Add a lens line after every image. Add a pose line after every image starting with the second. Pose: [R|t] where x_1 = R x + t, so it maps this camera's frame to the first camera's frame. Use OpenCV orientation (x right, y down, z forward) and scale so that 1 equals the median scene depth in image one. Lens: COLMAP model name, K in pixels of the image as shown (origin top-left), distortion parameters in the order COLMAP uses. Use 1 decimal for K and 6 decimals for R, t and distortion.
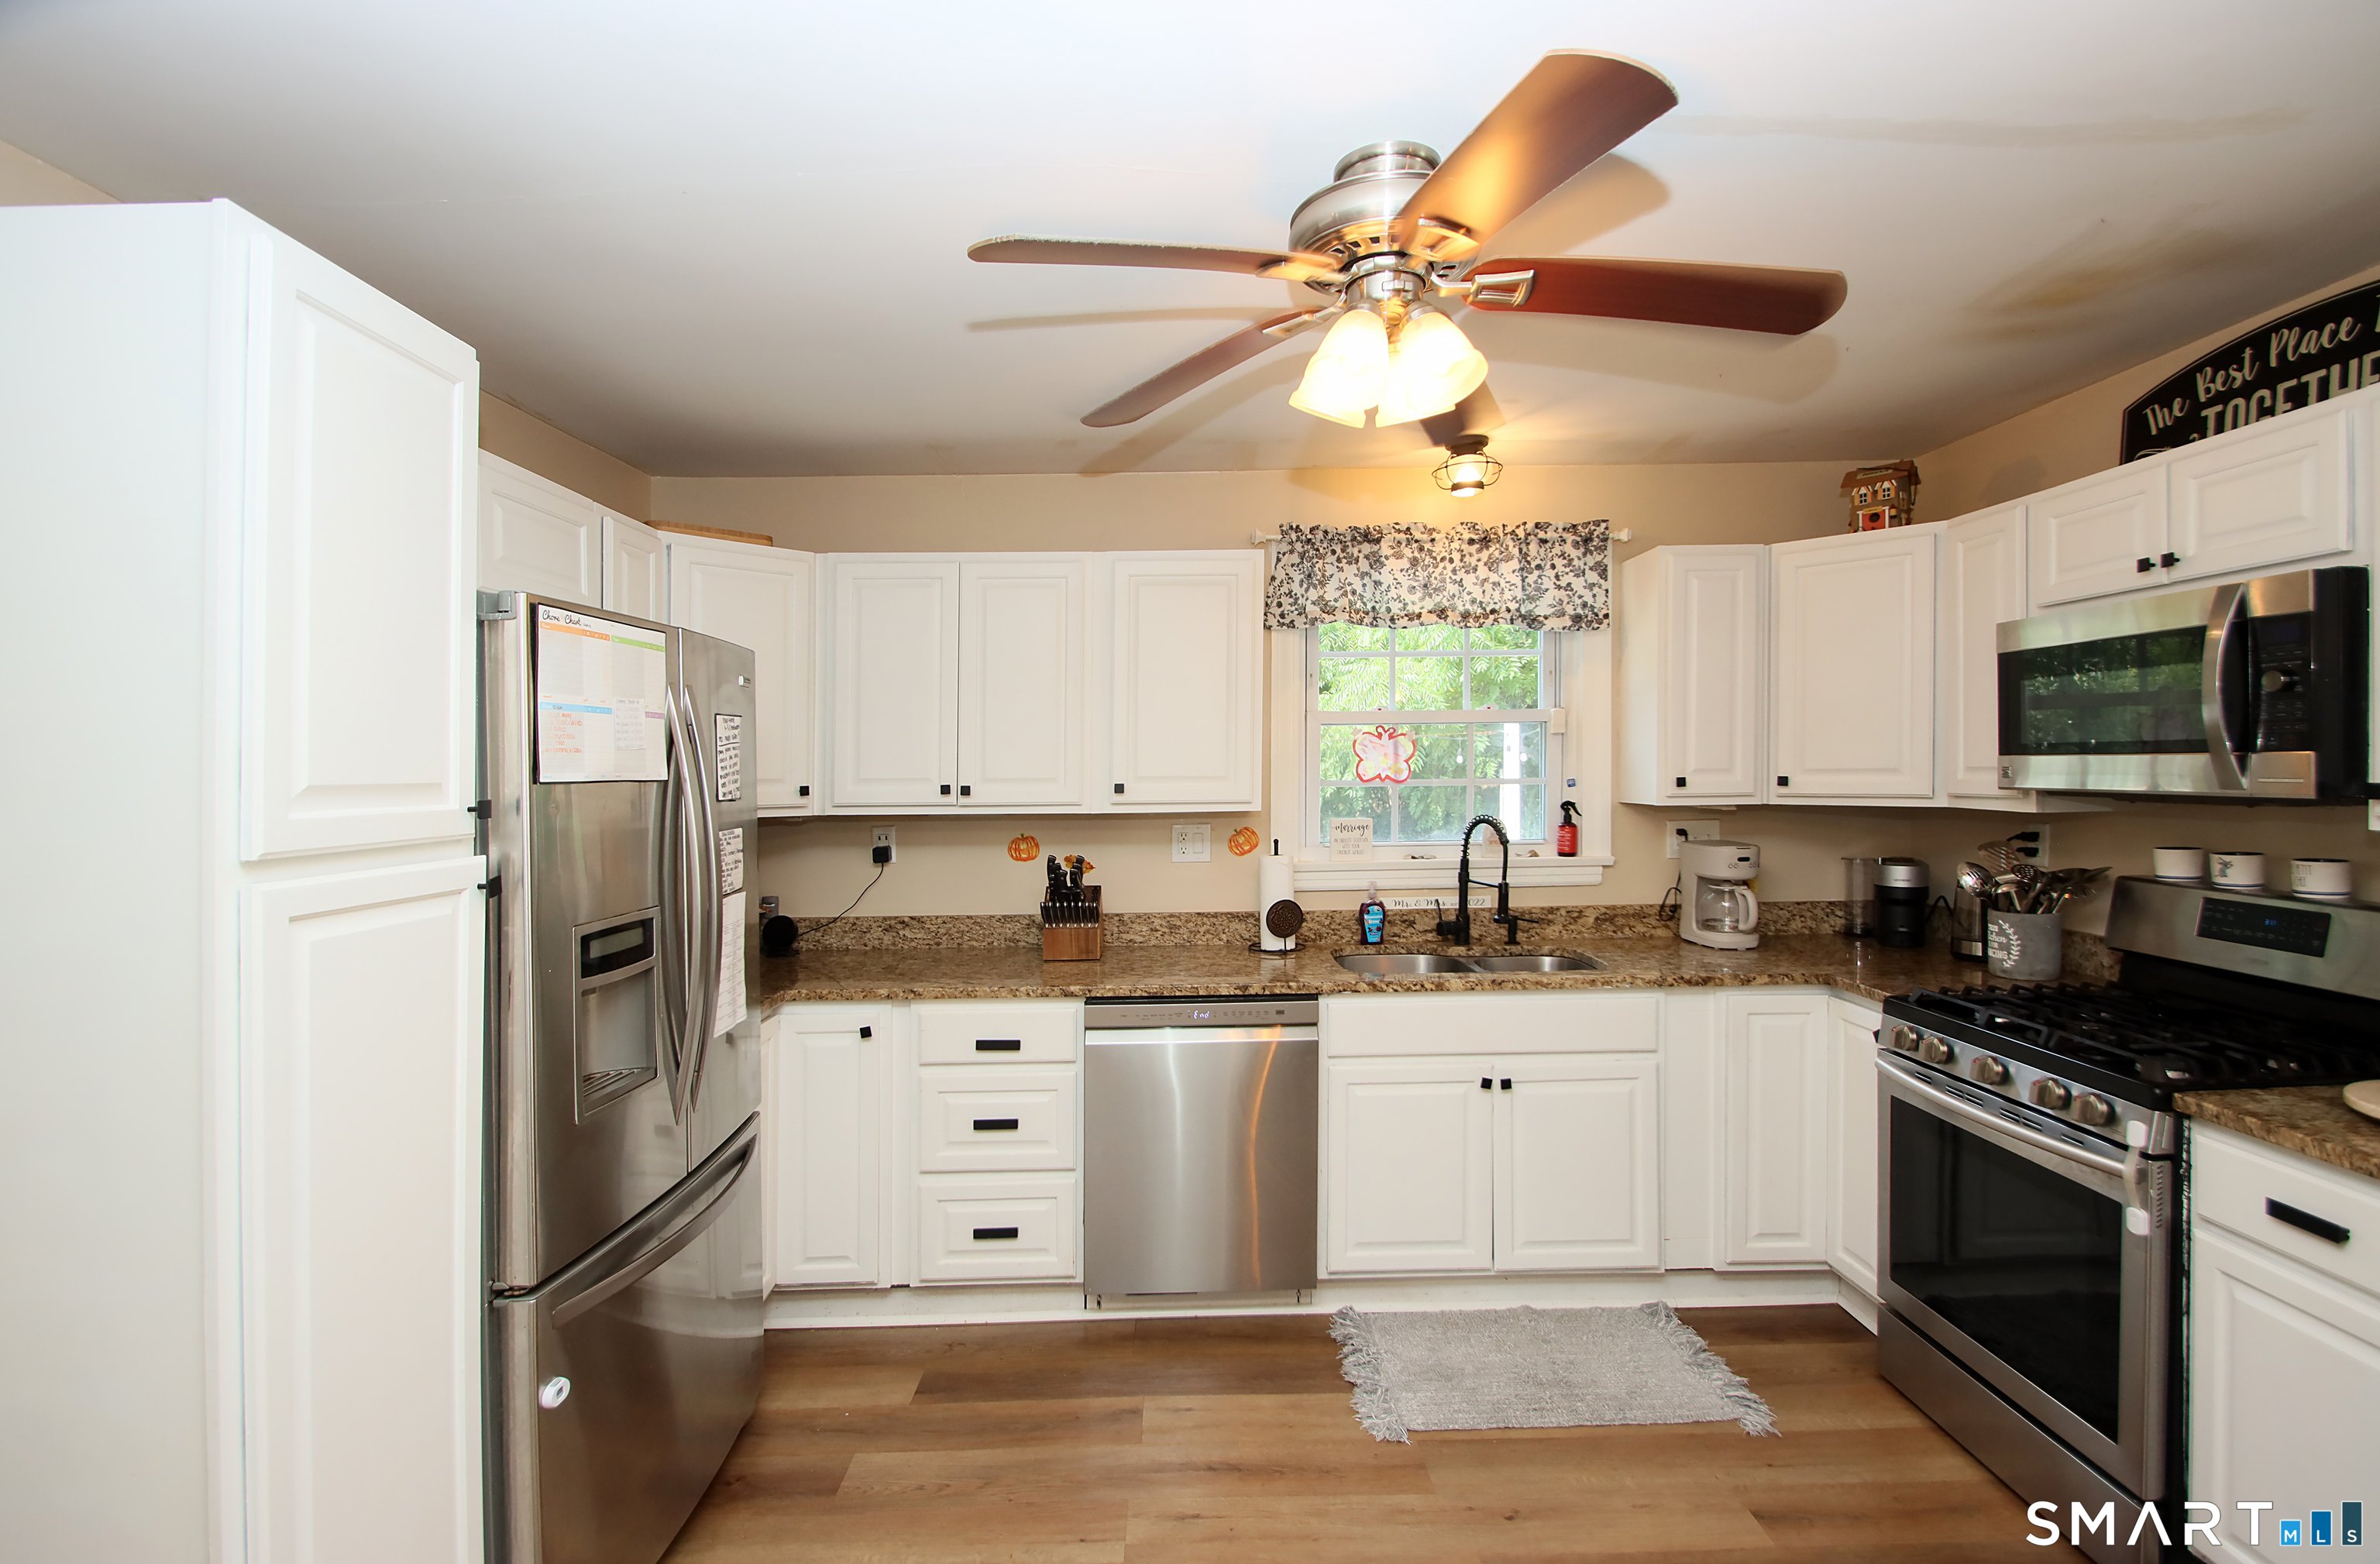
lens RADIAL K [[1097.8, 0, 1193.2], [0, 1097.8, 789.5], [0, 0, 1]] dist [0.014999, -0.011366]
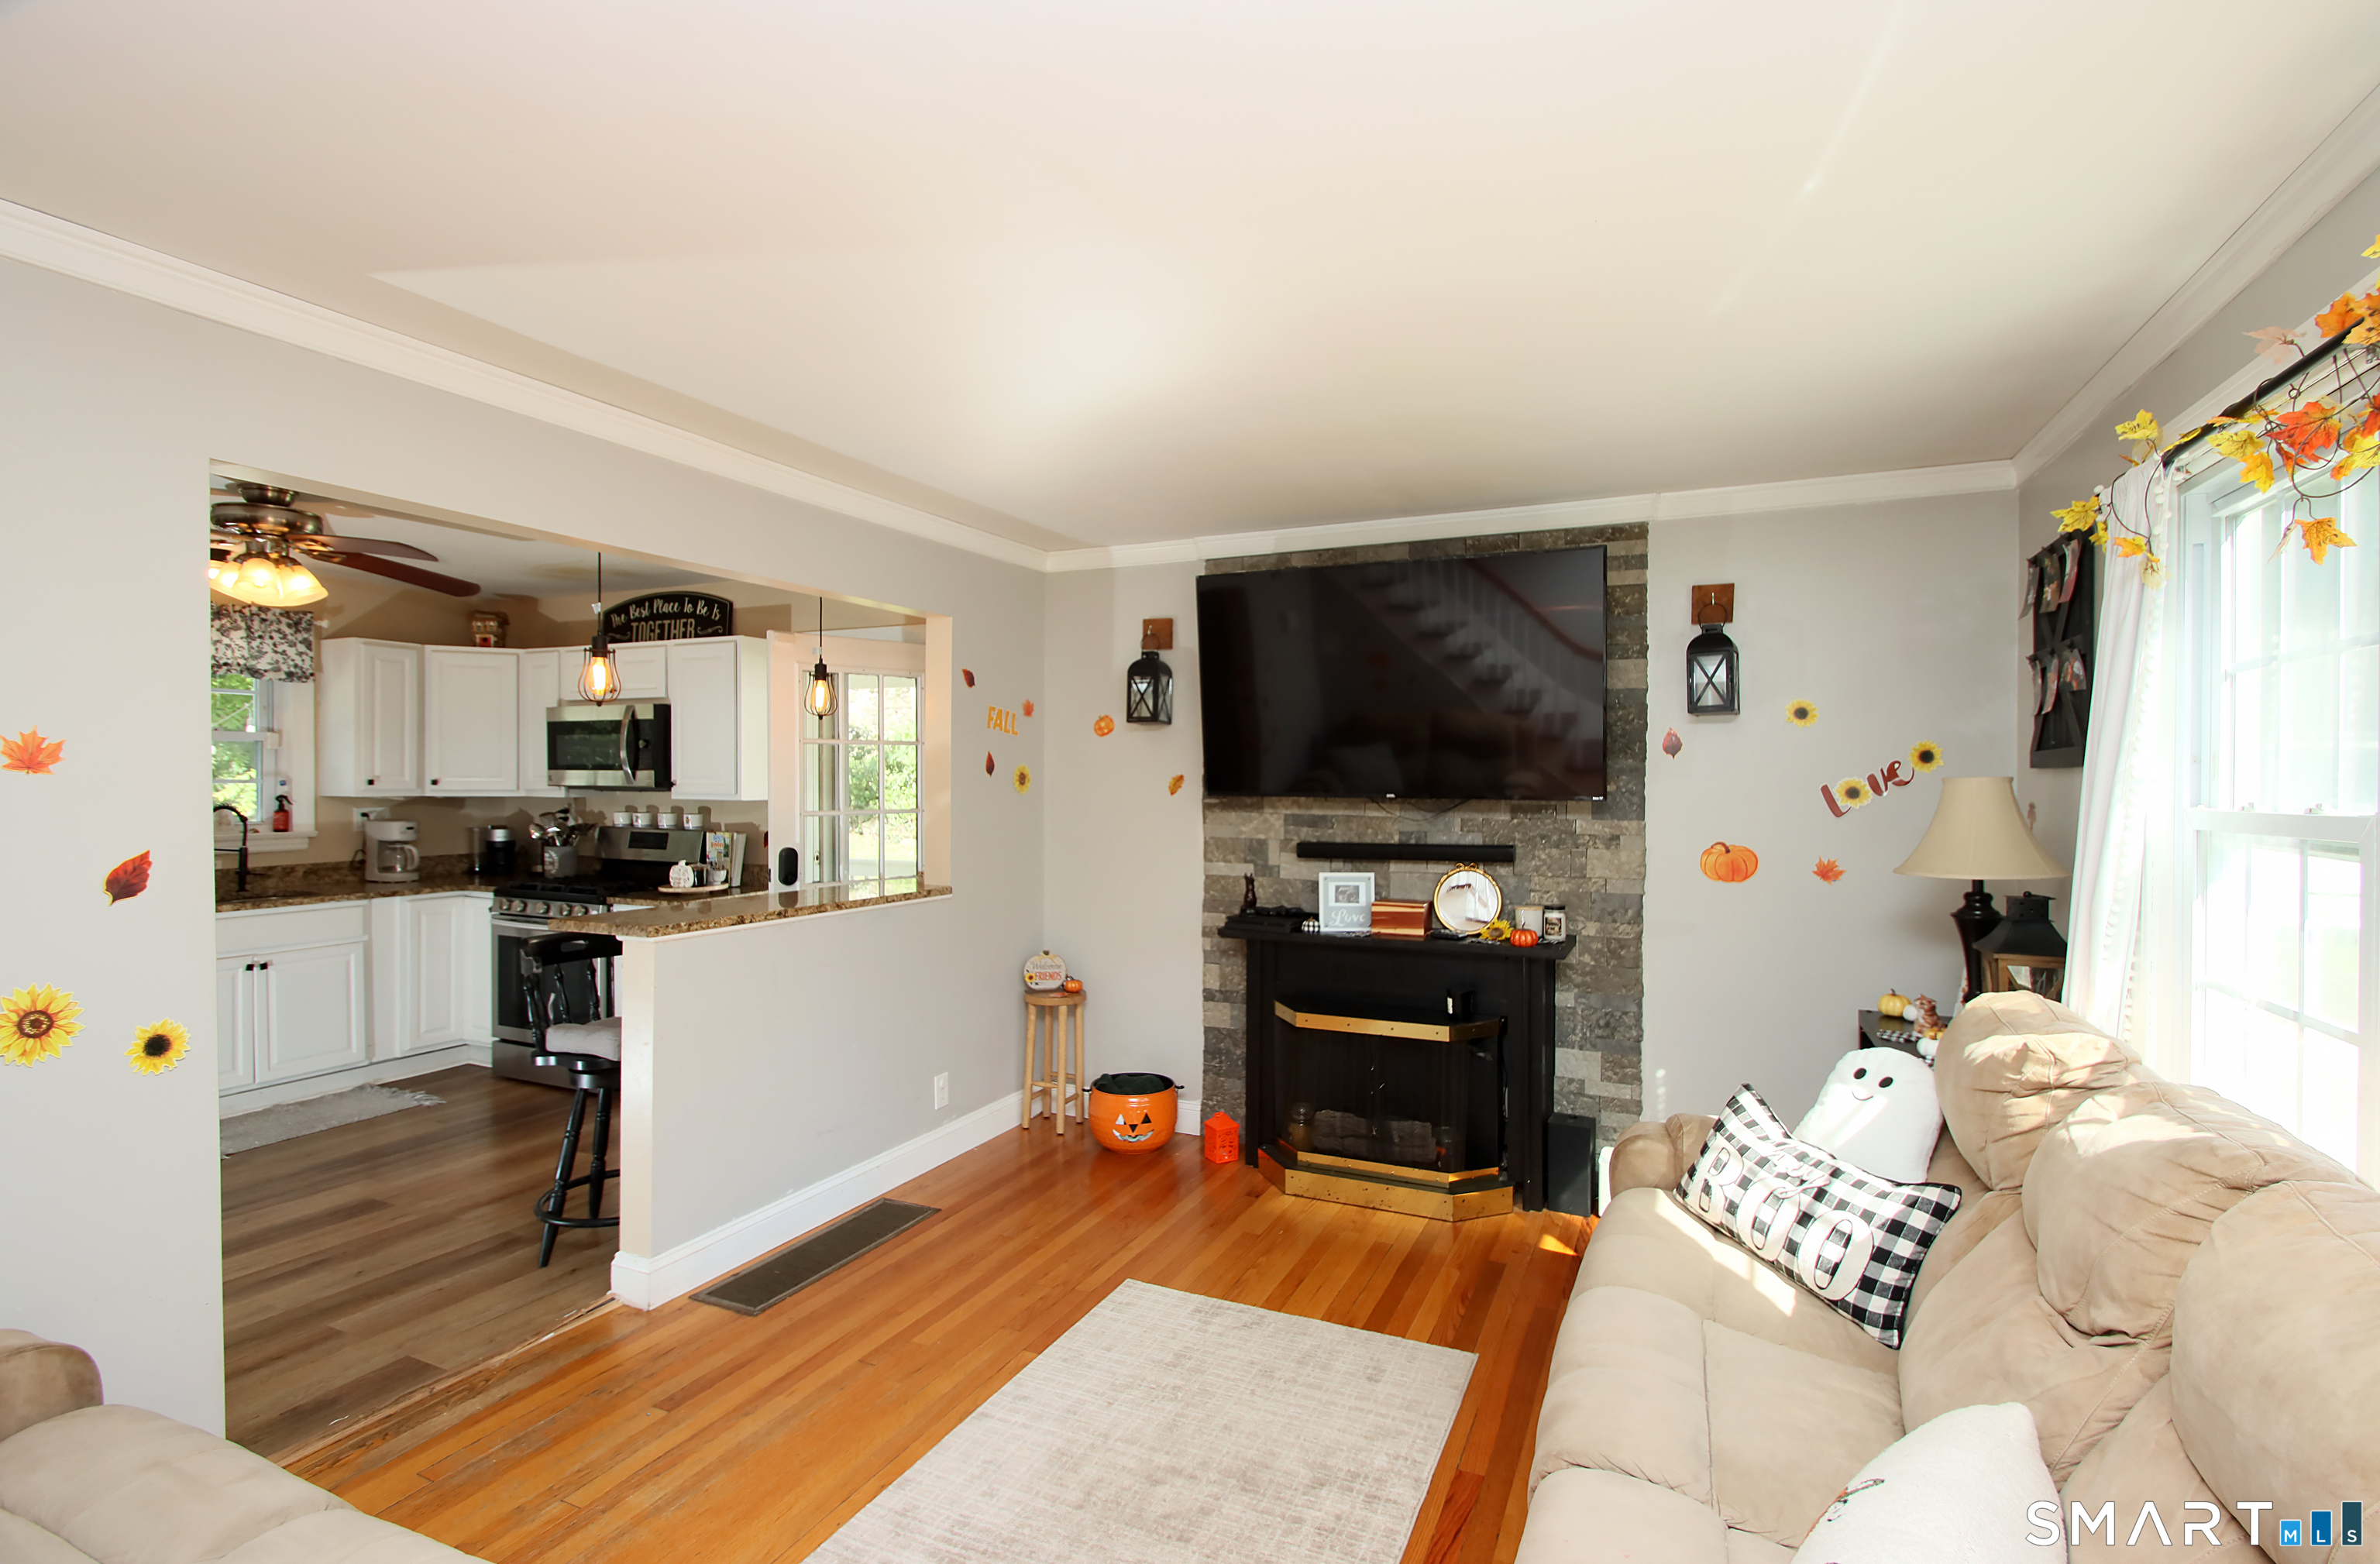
lens RADIAL K [[1102.5, 0, 1197.1], [0, 1102.5, 779.2], [0, 0, 1]] dist [0.025888, -0.024865]
pose [[0.414506, 0.012419, 0.909962, -0.569842], [0.010706, 0.999771, -0.018521, 0.033378], [-0.909984, 0.017419, 0.414278, -0.837259]]
